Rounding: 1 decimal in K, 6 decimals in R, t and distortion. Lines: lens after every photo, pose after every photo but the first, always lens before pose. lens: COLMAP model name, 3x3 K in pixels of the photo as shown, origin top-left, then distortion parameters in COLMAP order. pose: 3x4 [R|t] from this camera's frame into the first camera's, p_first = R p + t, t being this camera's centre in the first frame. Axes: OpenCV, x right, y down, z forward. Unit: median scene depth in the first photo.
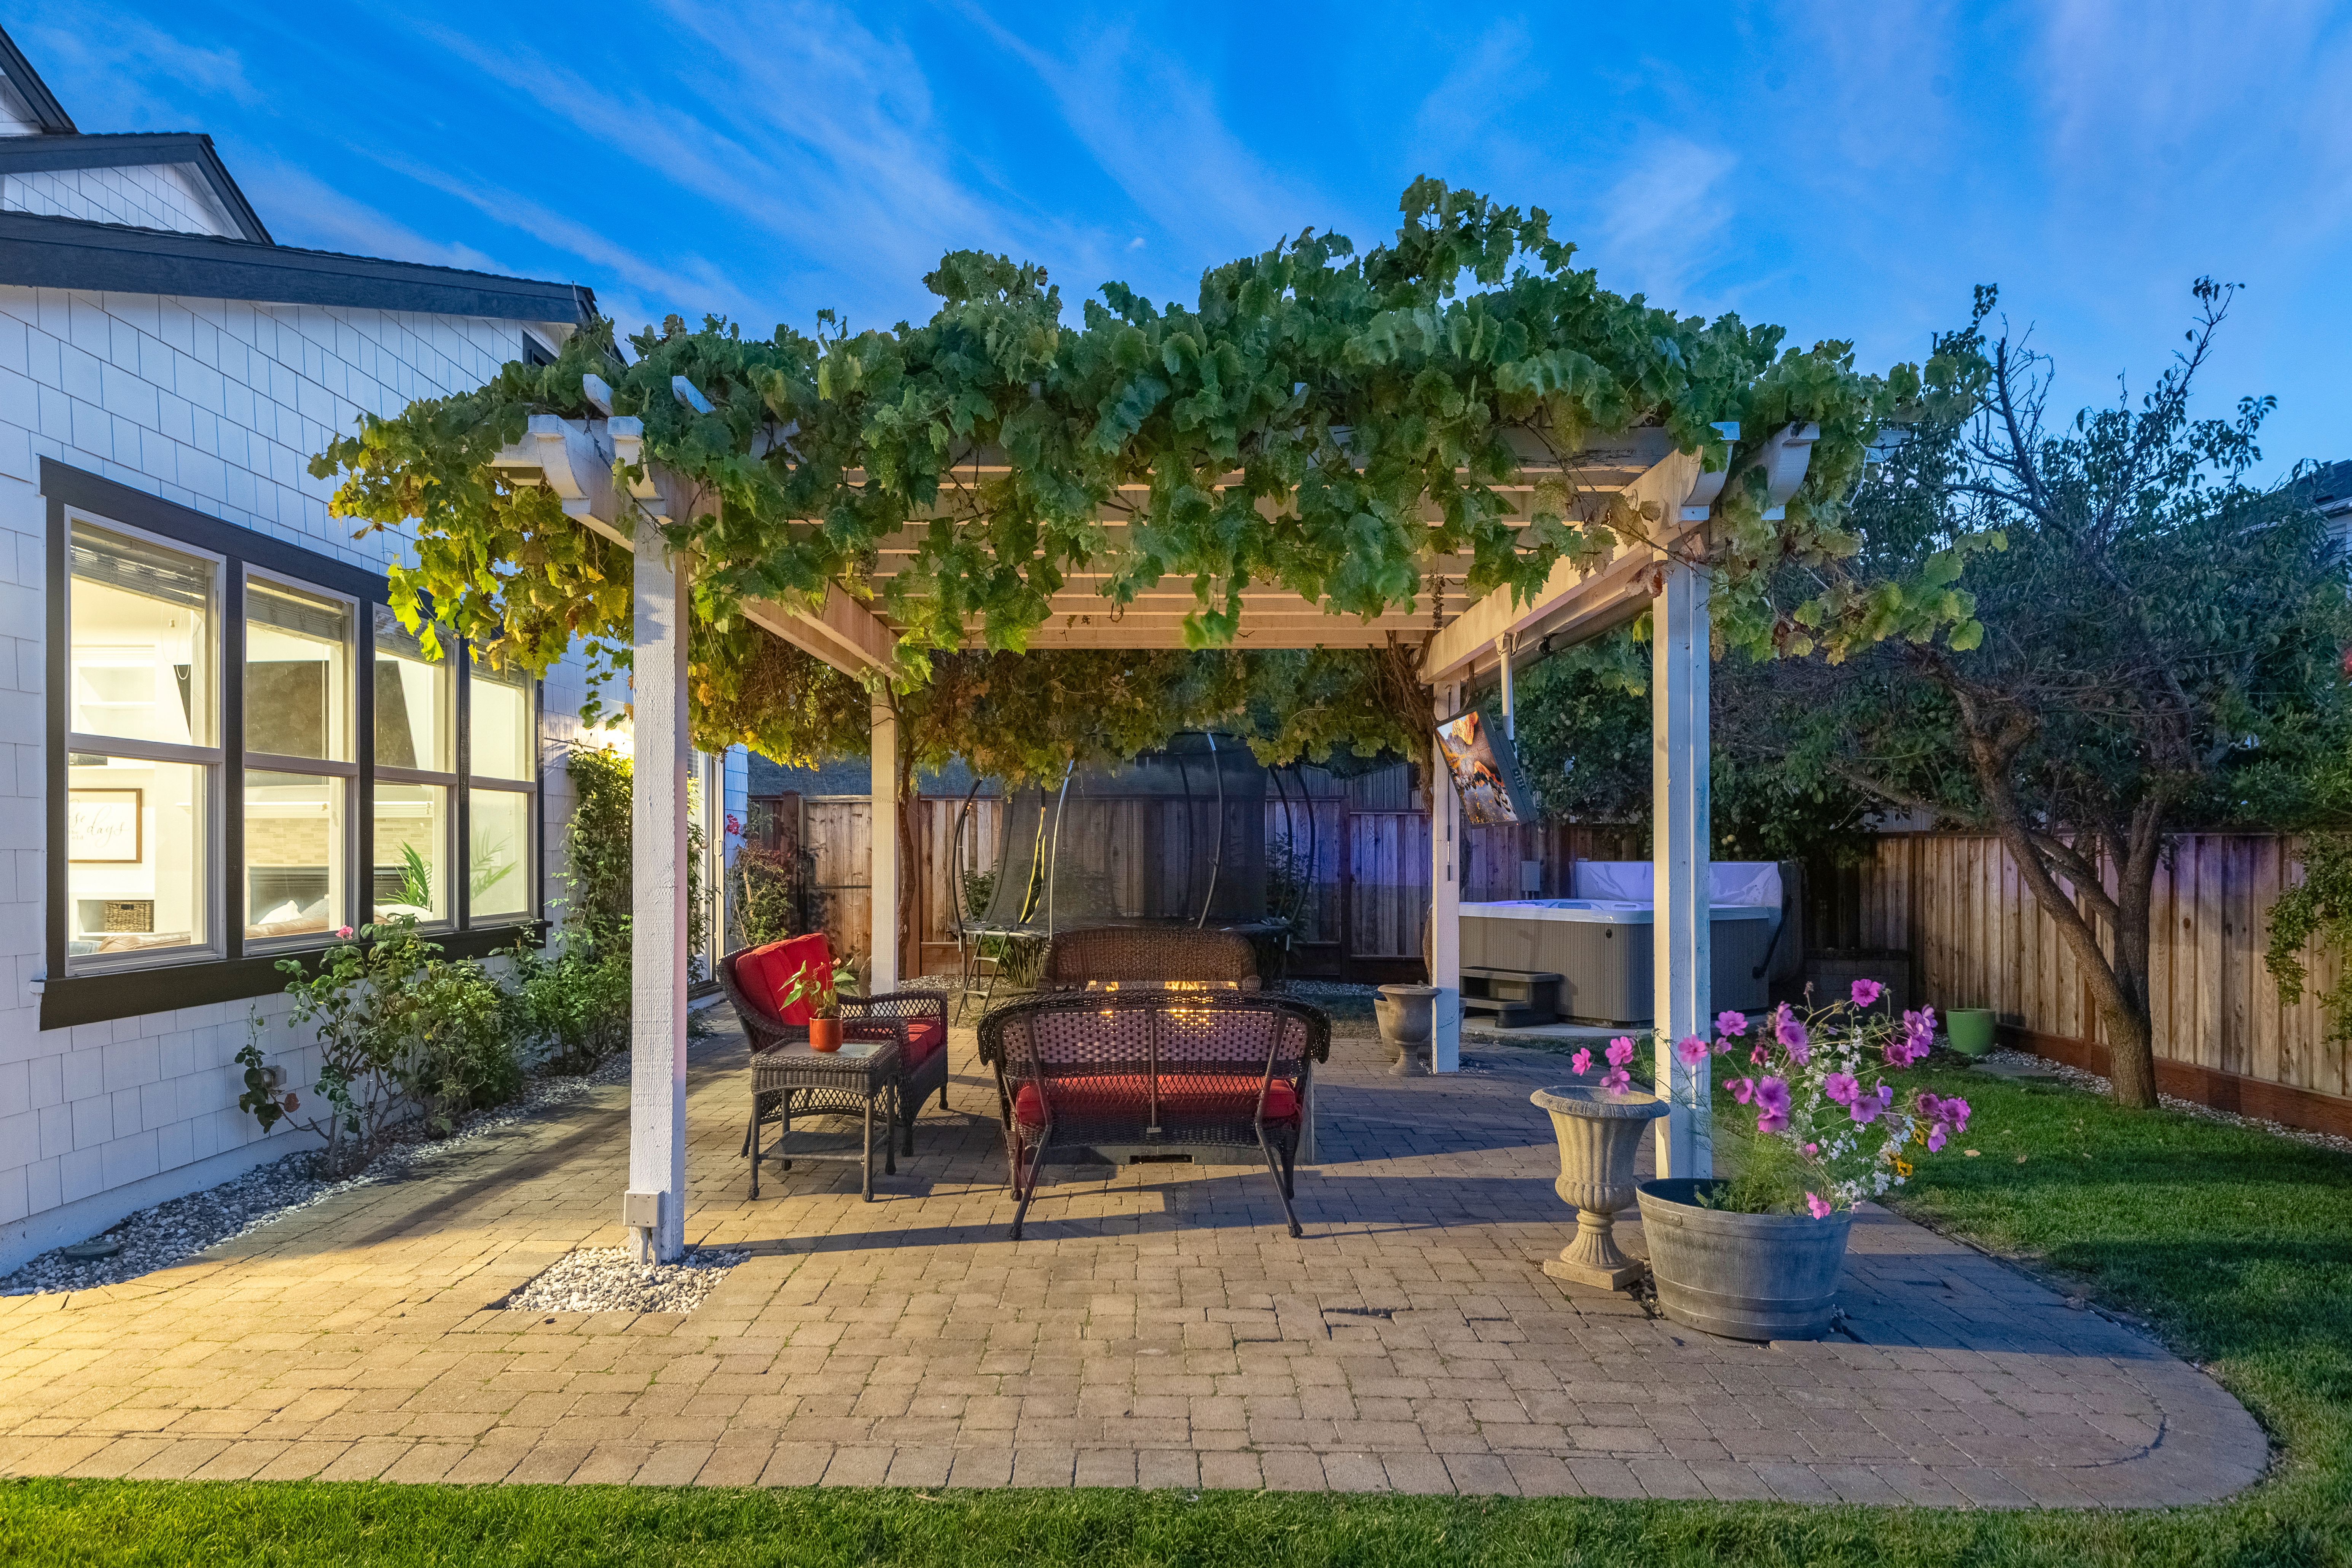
lens RADIAL K [[1446.1, 0, 1152.1], [0, 1446.1, 842.3], [0, 0, 1]] dist [0.007478, -0.001144]
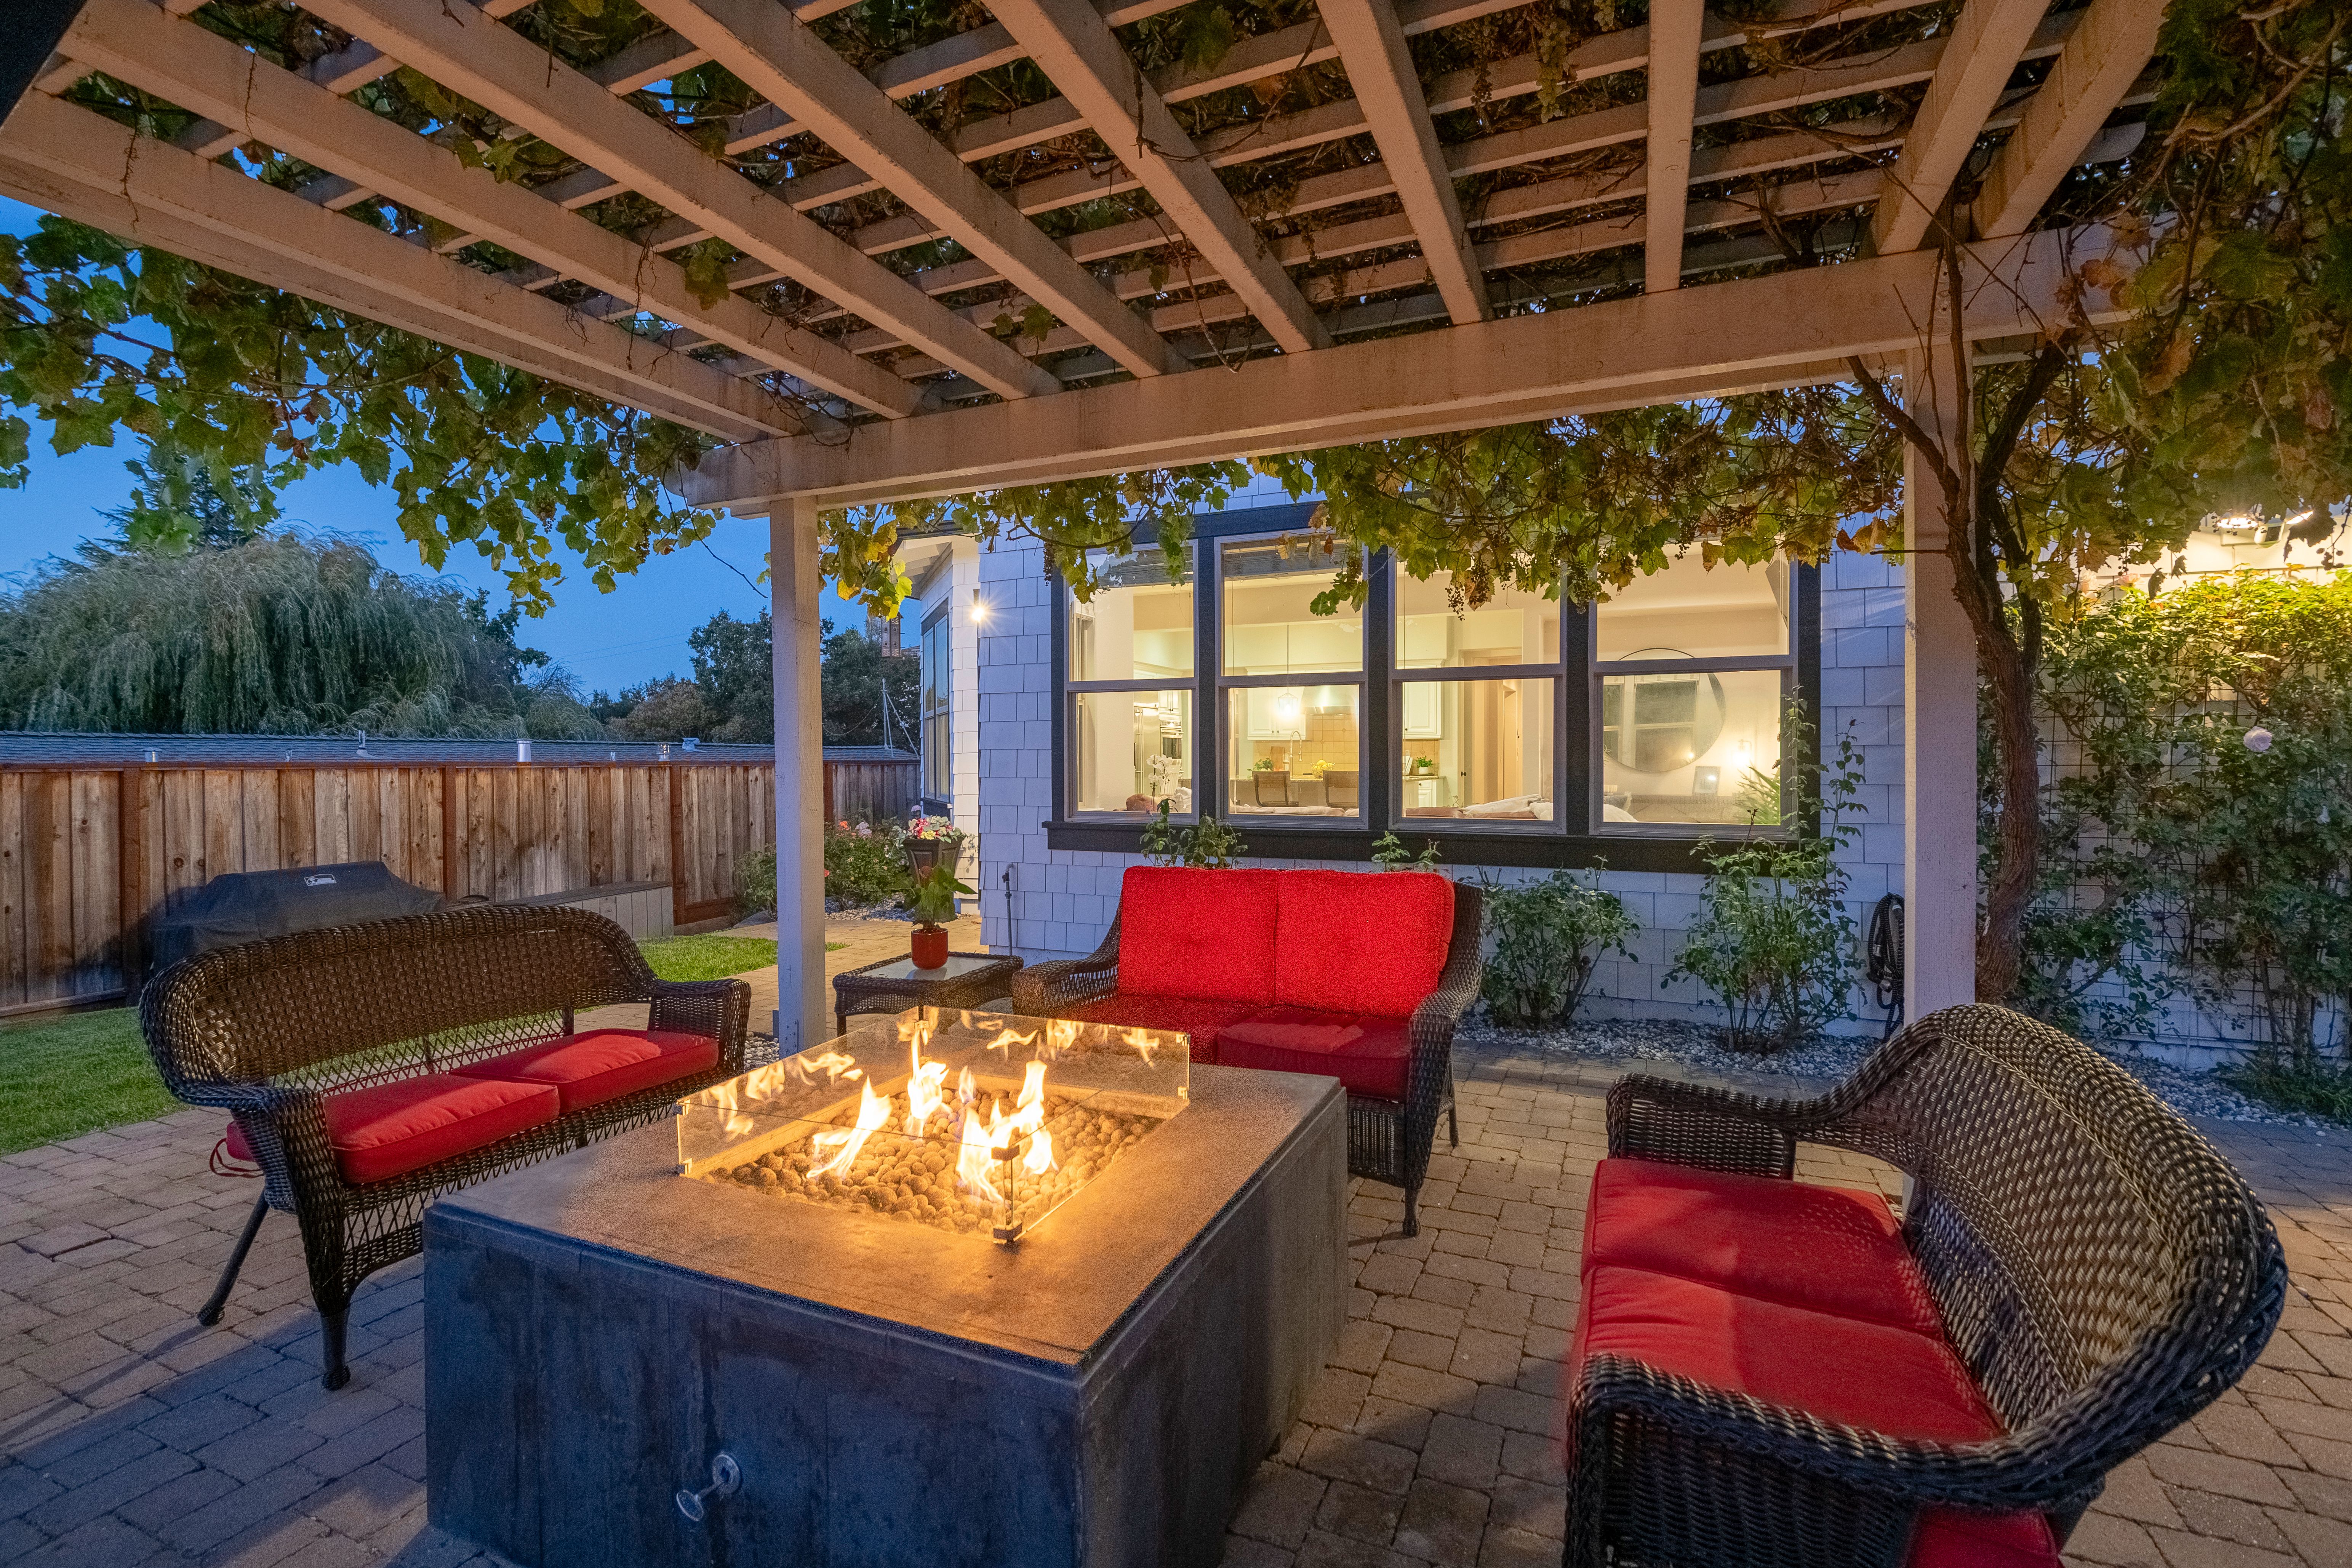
lens RADIAL K [[1056.5, 0, 1167.2], [0, 1056.5, 776.8], [0, 0, 1]] dist [-0.006075, -0.000695]
pose [[-0.387366, 0.010209, -0.921870, 0.234610], [0.004358, 0.999948, 0.009243, 0.016312], [0.921916, -0.000437, -0.387390, 0.975645]]
